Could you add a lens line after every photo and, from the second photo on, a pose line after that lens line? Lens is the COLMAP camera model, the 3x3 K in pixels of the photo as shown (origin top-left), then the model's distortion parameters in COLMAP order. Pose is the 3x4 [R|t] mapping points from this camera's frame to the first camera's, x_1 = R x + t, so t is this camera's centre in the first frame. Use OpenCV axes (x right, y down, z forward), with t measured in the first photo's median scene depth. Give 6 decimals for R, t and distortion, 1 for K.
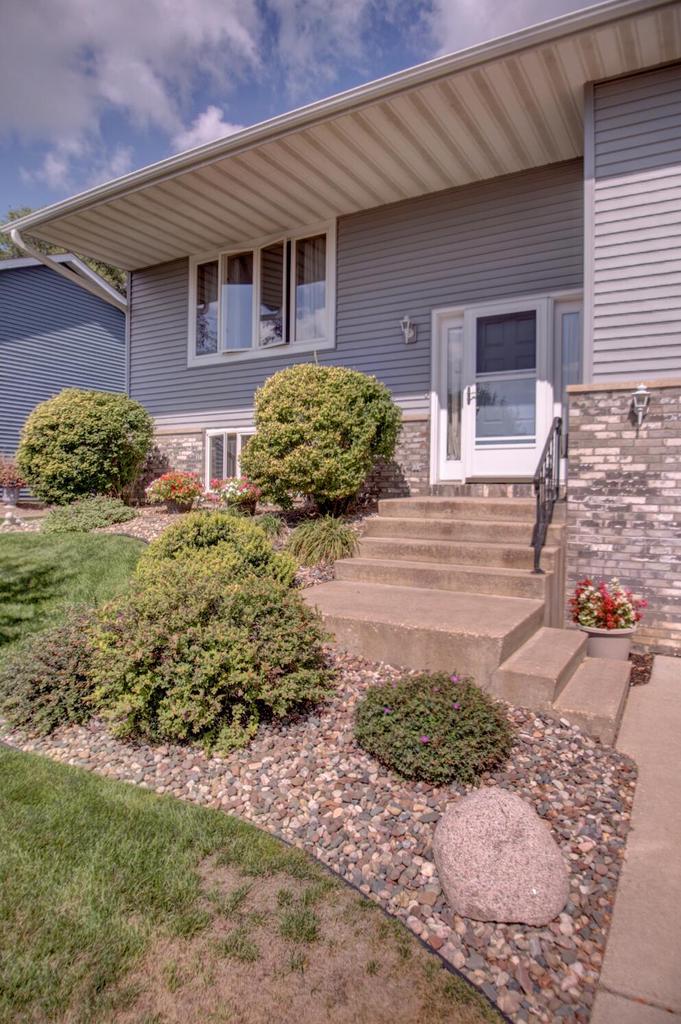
lens RADIAL K [[626.2, 0, 341.3], [0, 626.2, 508.8], [0, 0, 1]] dist [-0.040170, -0.000423]
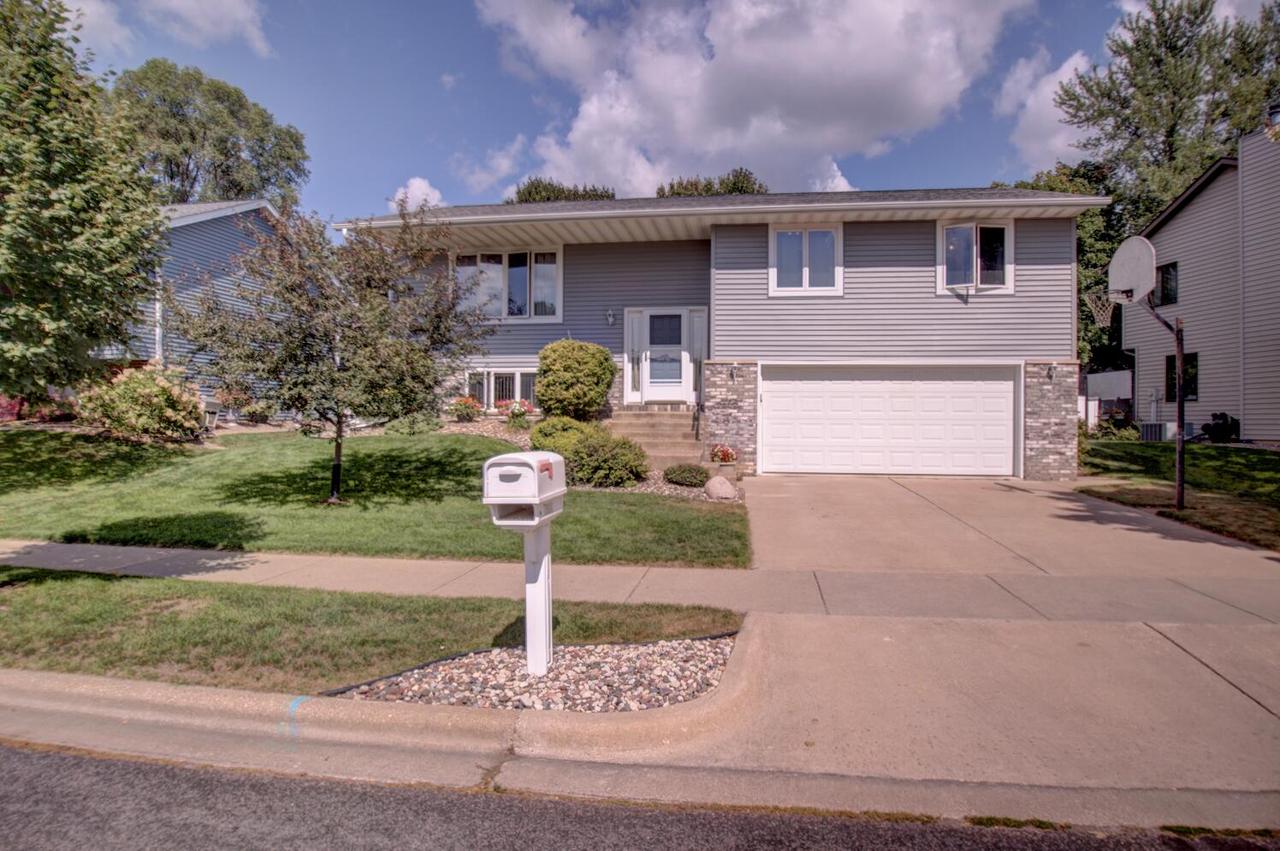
lens RADIAL K [[814.1, 0, 640.6], [0, 814.1, 422.6], [0, 0, 1]] dist [0.000215, -0.000021]
pose [[0.926717, -0.005834, 0.375715, -0.833770], [0.014217, 0.999708, -0.019544, 0.070707], [-0.375491, 0.023453, 0.926529, -1.422686]]
